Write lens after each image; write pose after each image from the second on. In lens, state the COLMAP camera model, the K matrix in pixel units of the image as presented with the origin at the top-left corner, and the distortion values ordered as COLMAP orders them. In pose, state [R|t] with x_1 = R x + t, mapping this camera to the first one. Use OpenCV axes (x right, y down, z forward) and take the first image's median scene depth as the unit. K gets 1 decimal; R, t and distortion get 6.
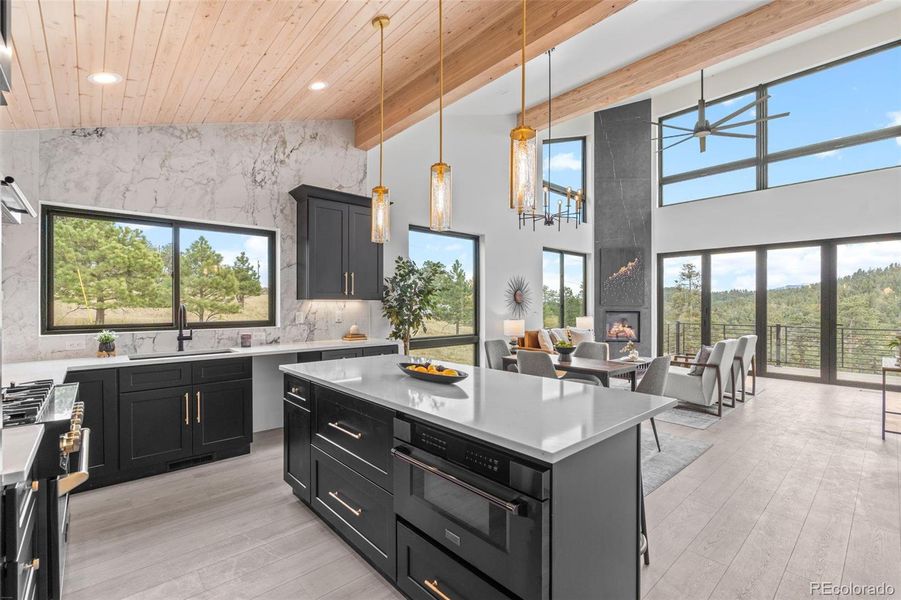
lens RADIAL K [[399.6, 0, 450.5], [0, 399.6, 300.0], [0, 0, 1]] dist [-0.000205, -0.000348]
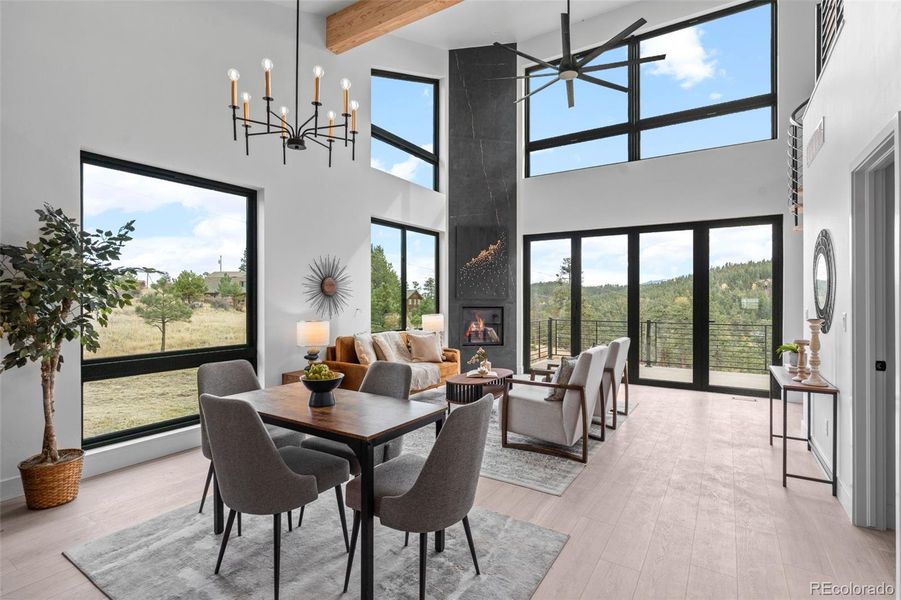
lens RADIAL K [[432.4, 0, 450.3], [0, 432.4, 292.2], [0, 0, 1]] dist [0.001381, 0.000147]
pose [[0.964567, 0.002215, 0.263828, 0.174775], [-0.001244, 0.999992, -0.003848, 0.003534], [-0.263834, 0.003383, 0.964562, 0.236066]]
